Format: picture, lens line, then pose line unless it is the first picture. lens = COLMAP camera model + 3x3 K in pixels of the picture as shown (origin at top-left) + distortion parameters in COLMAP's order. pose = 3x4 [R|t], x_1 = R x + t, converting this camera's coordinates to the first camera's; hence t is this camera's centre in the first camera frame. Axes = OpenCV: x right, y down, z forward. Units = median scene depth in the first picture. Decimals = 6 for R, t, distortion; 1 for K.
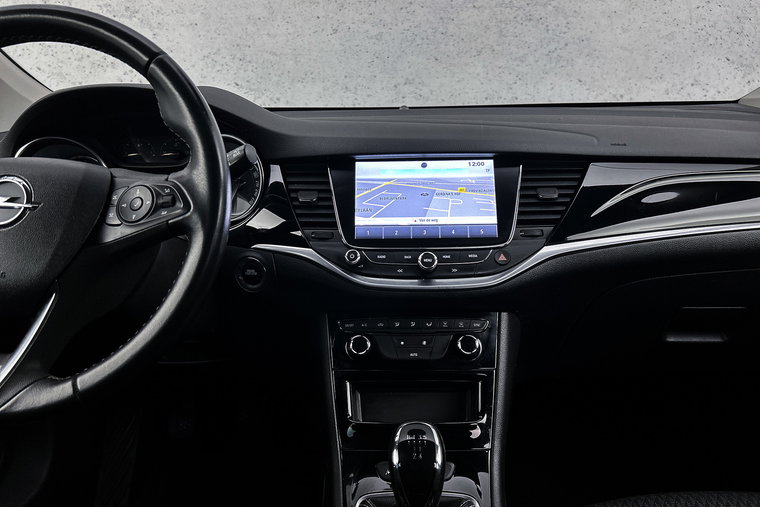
lens RADIAL K [[569.9, 0, 382.2], [0, 569.9, 274.7], [0, 0, 1]] dist [0.044522, -0.044850]
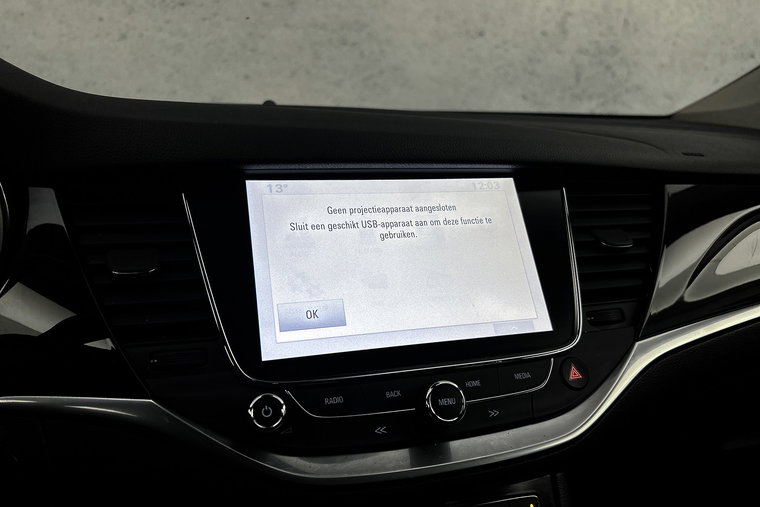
lens RADIAL K [[569.9, 0, 375.7], [0, 569.9, 255.3], [0, 0, 1]] dist [0.044522, -0.044850]
pose [[0.944387, -0.035221, 0.326946, -0.100435], [0.061778, 0.995547, -0.071198, -0.100489], [-0.322982, 0.087436, 0.942357, 0.551833]]
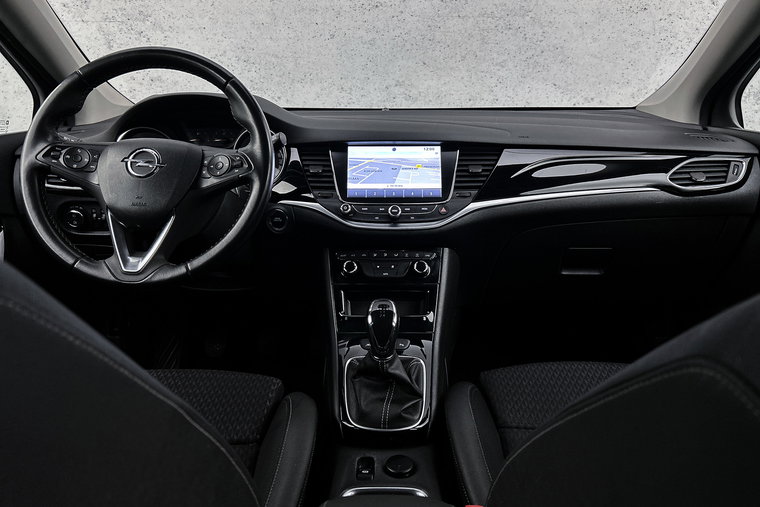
lens RADIAL K [[569.9, 0, 383.0], [0, 569.9, 273.5], [0, 0, 1]] dist [0.044522, -0.044850]
pose [[0.999884, 0.009131, 0.012203, 0.029309], [-0.009143, 0.999958, 0.000967, 0.131904], [-0.012194, -0.001078, 0.999925, -0.492461]]
